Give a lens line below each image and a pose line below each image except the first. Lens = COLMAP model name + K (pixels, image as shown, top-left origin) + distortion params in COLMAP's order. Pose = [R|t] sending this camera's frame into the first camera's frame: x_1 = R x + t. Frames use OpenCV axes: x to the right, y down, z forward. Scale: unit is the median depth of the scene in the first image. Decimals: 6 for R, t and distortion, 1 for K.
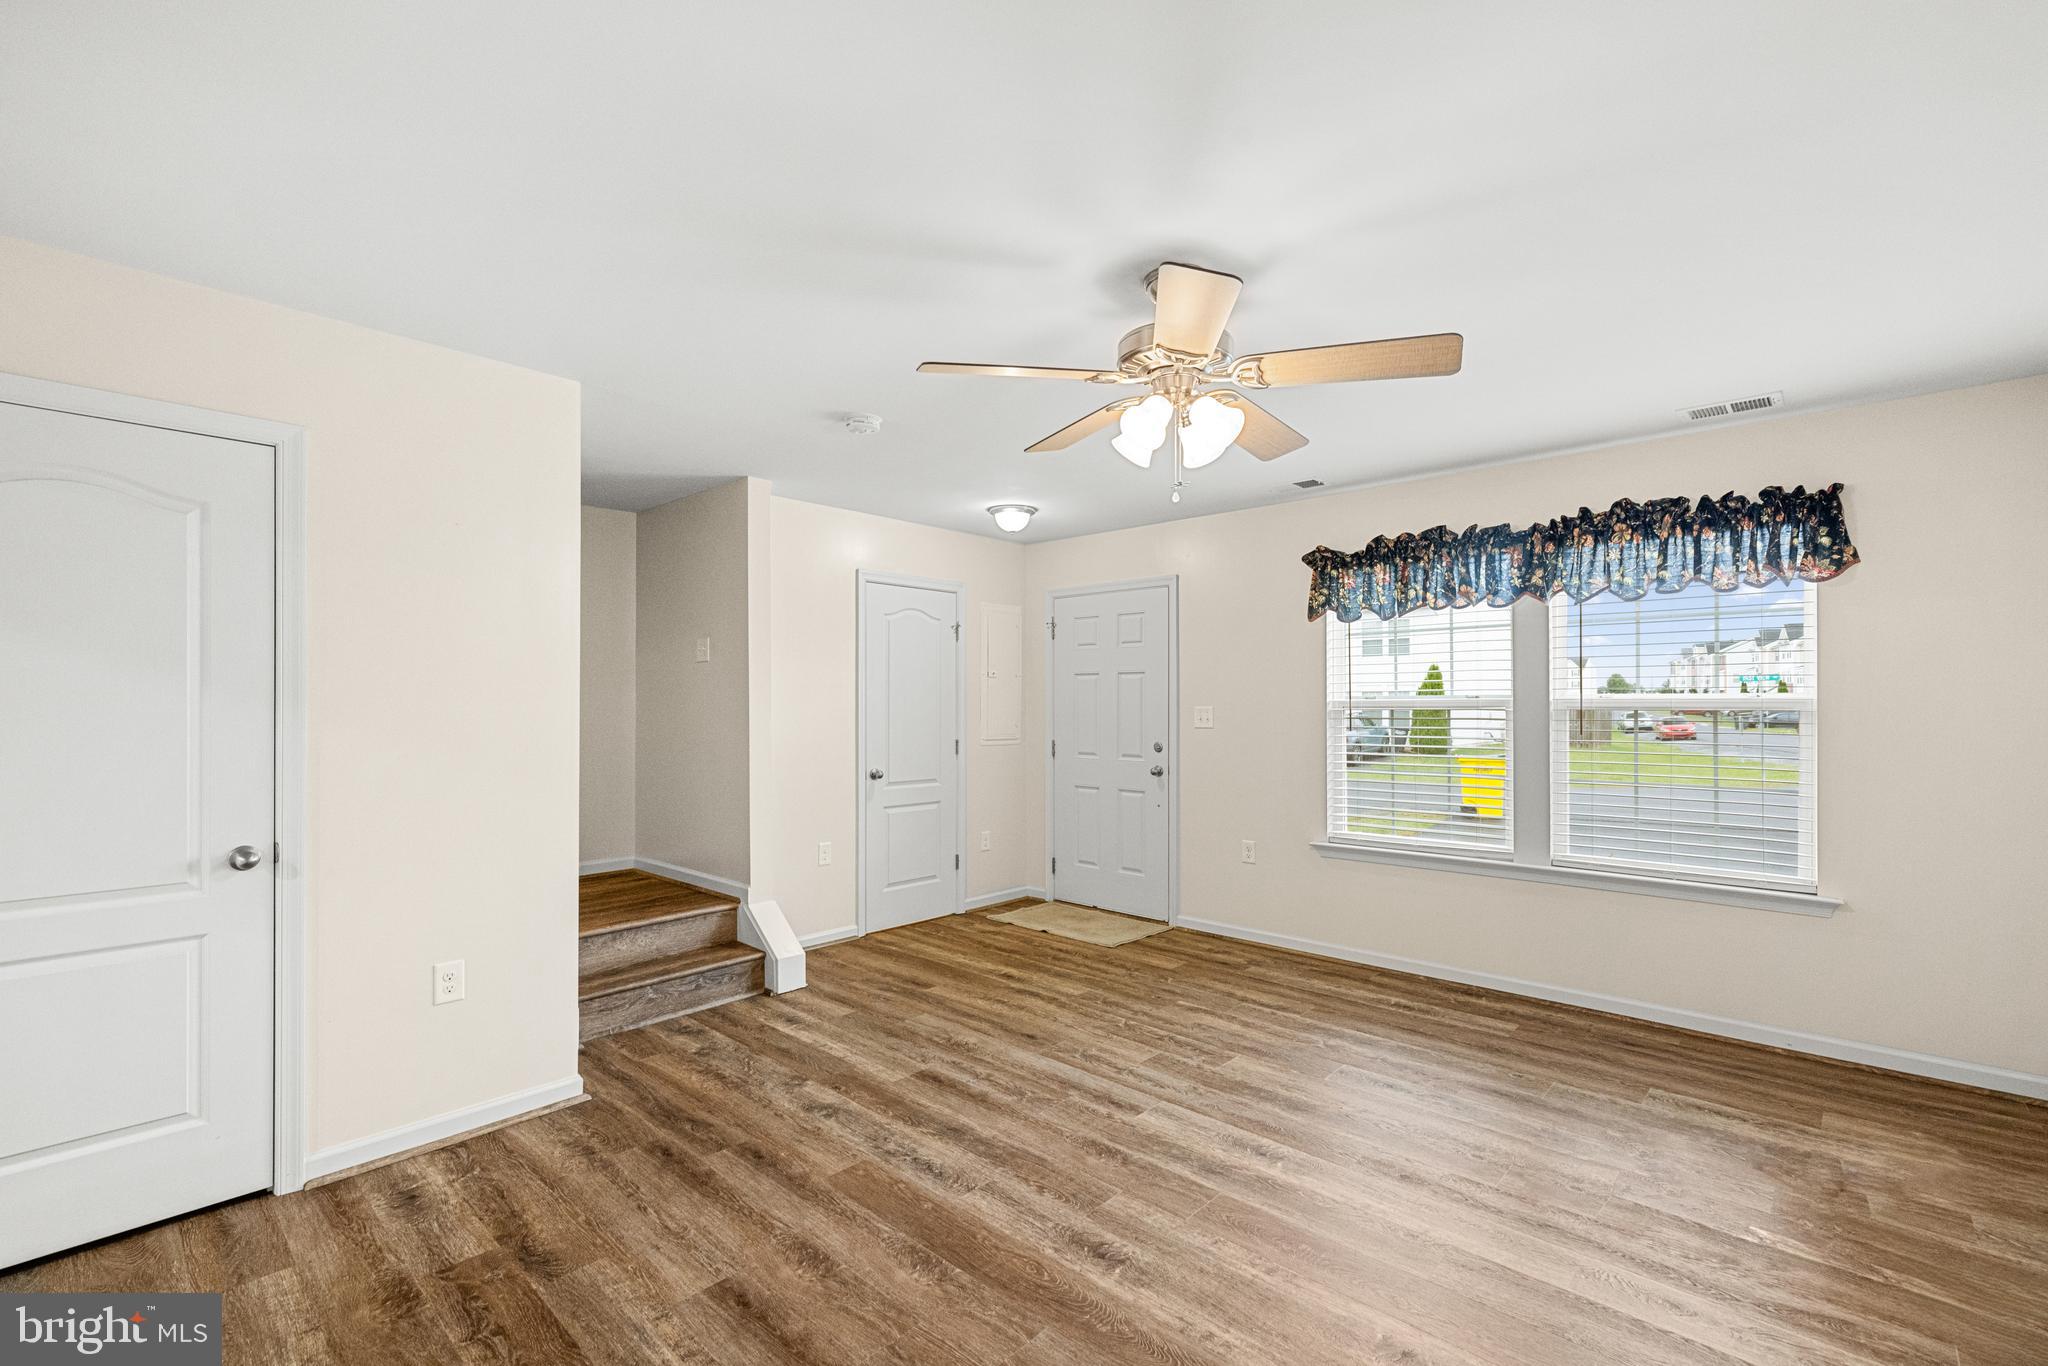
lens RADIAL K [[900.7, 0, 992.5], [0, 900.7, 686.3], [0, 0, 1]] dist [-0.000410, -0.000176]
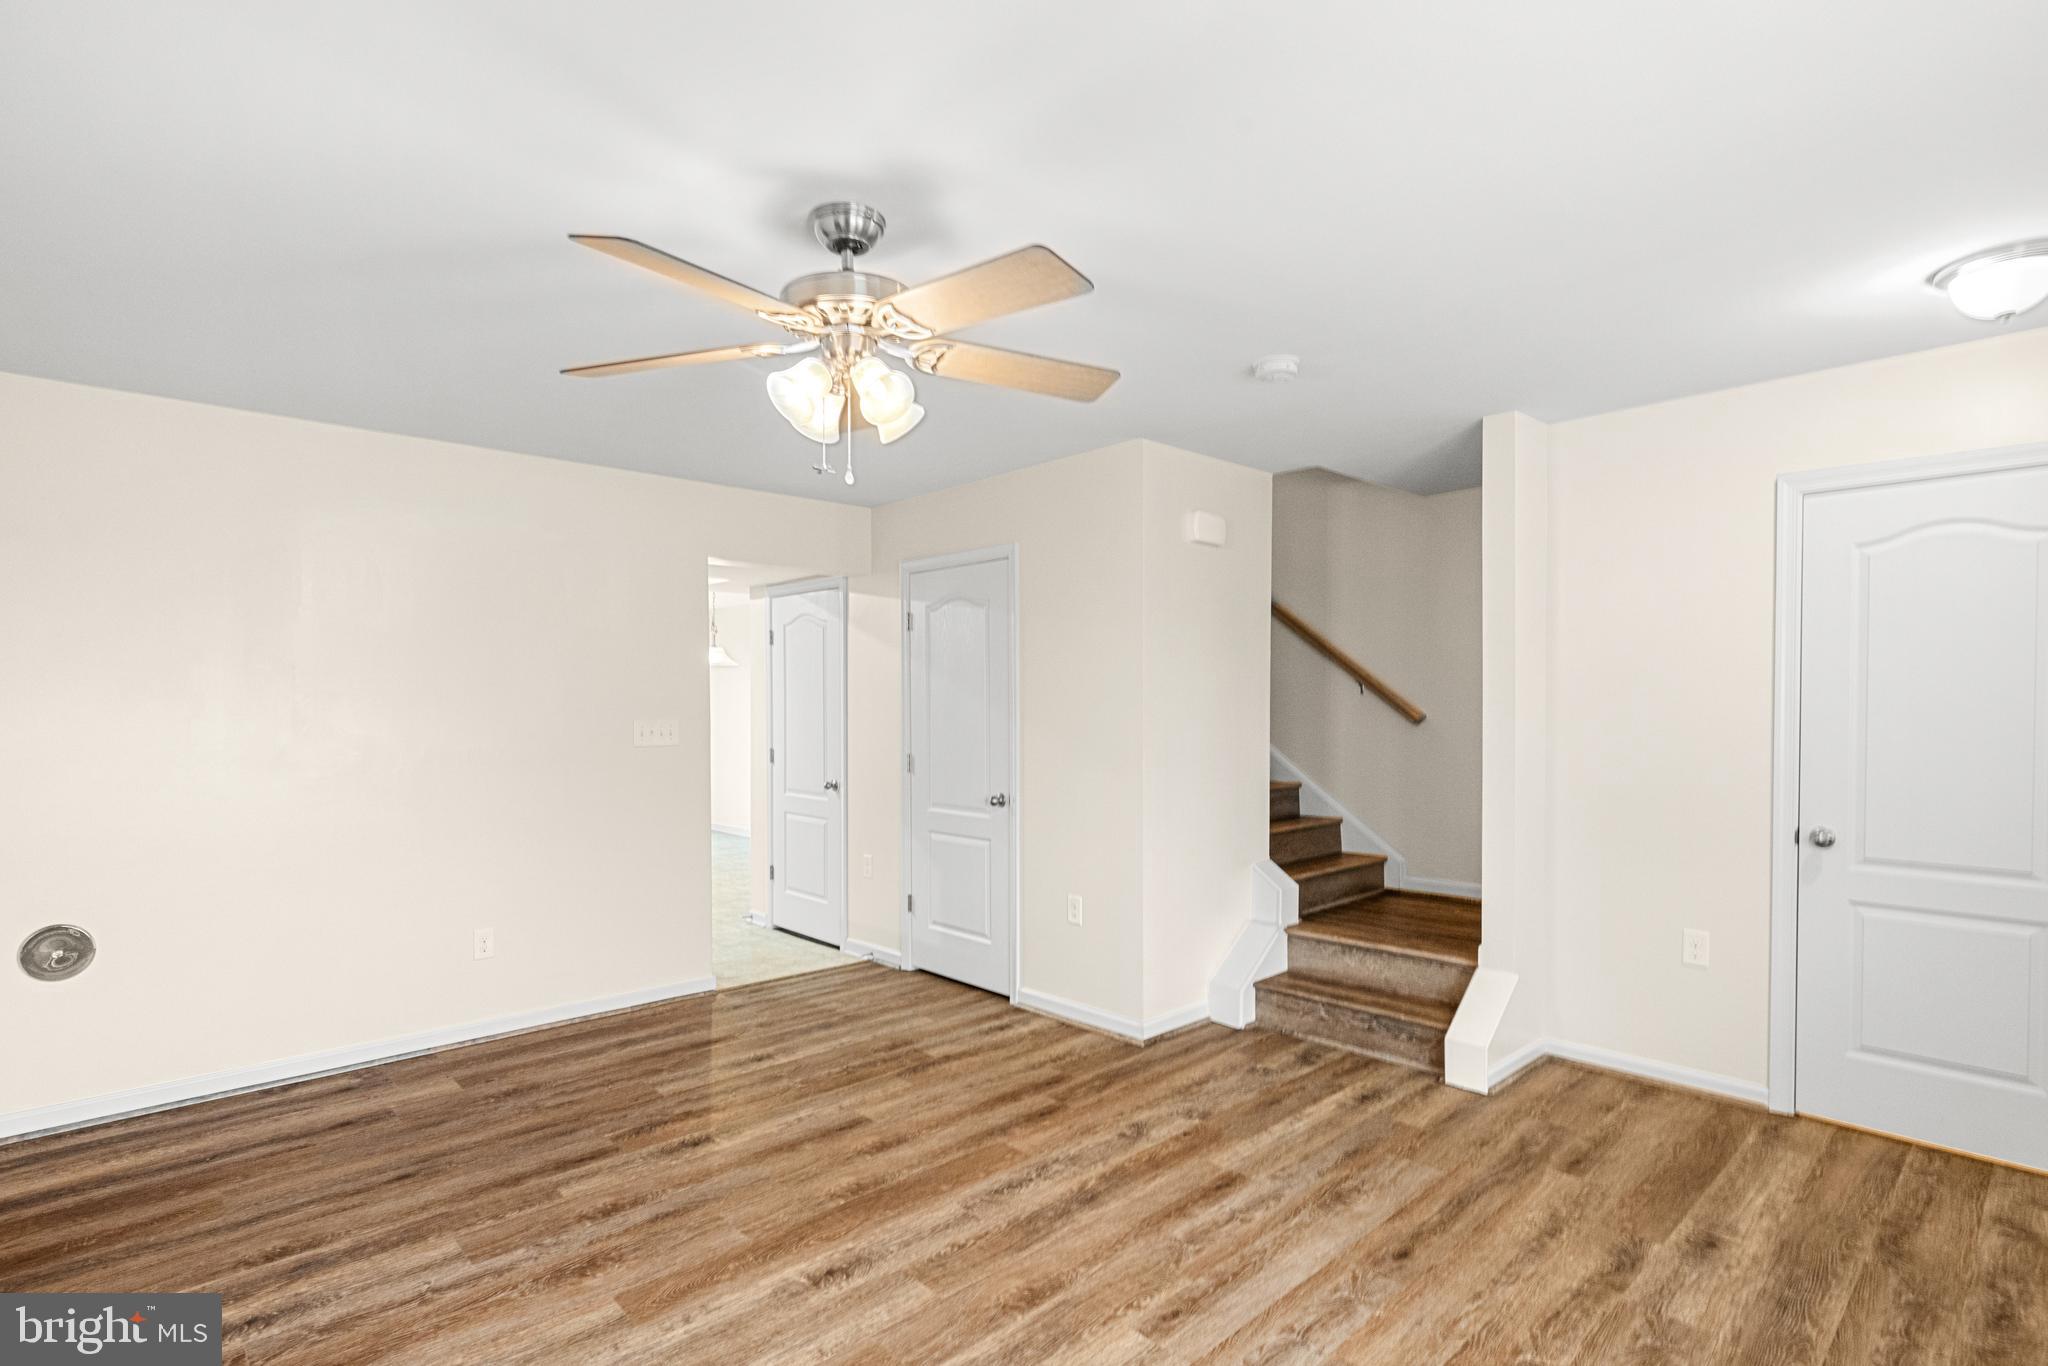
lens RADIAL K [[1002.4, 0, 1028.2], [0, 1002.4, 713.5], [0, 0, 1]] dist [-0.006254, -0.000138]
pose [[-0.051212, 0.011250, -0.998624, 0.864873], [0.021343, 0.999721, 0.010168, 0.006275], [0.998460, -0.020792, -0.051438, 0.924661]]
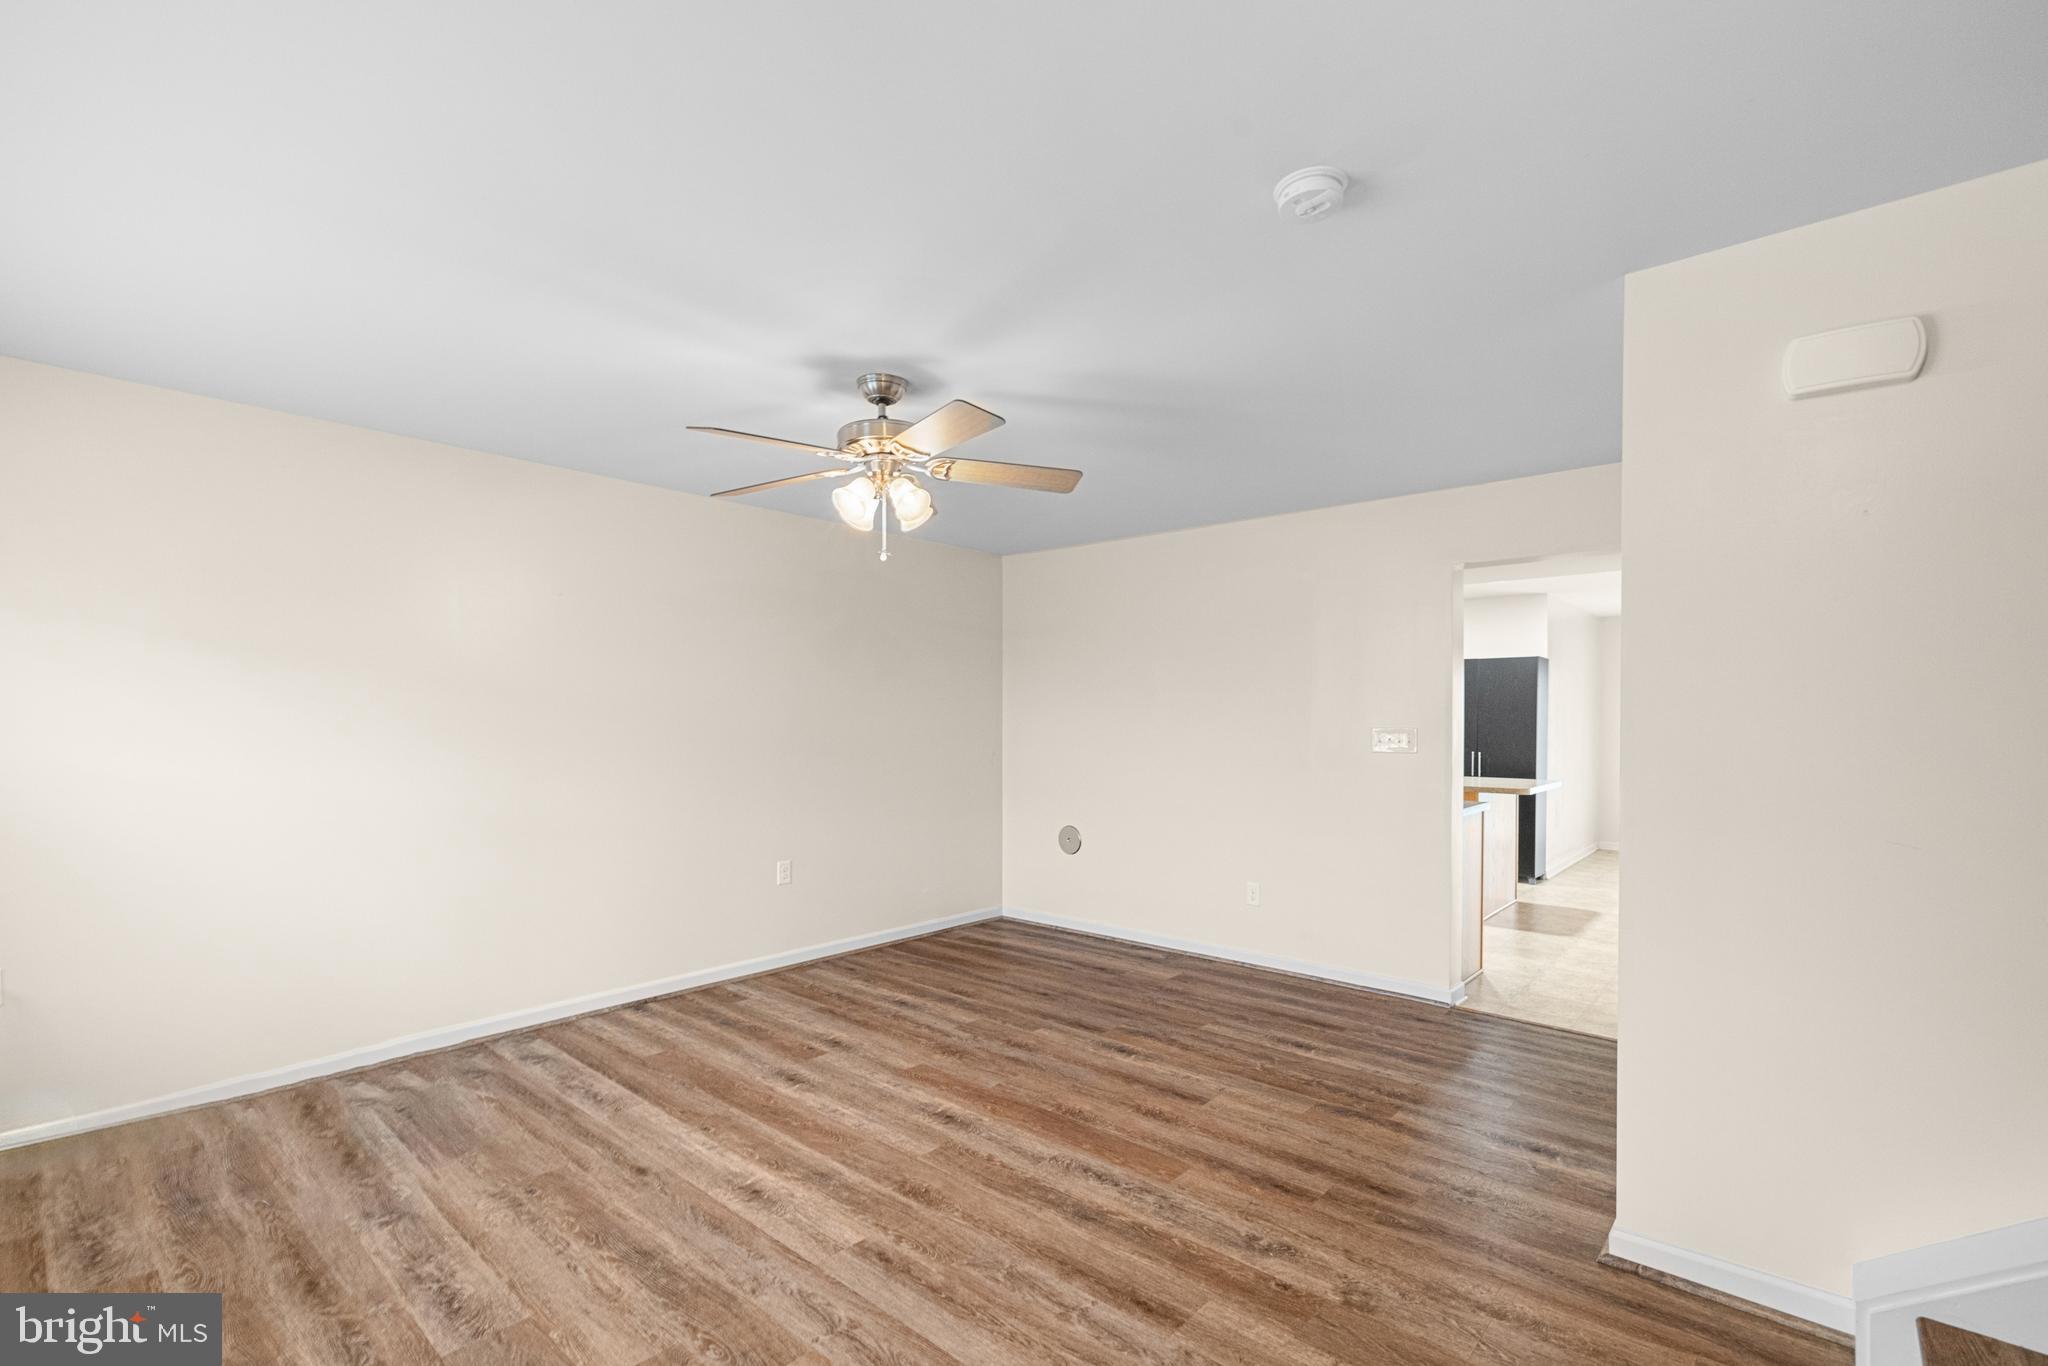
lens RADIAL K [[900.7, 0, 992.5], [0, 900.7, 686.3], [0, 0, 1]] dist [-0.000410, -0.000176]
pose [[-0.999490, -0.003858, -0.031687, 0.071463], [-0.002157, 0.998563, -0.053546, 0.031732], [0.031848, -0.053450, -0.998063, 1.739057]]
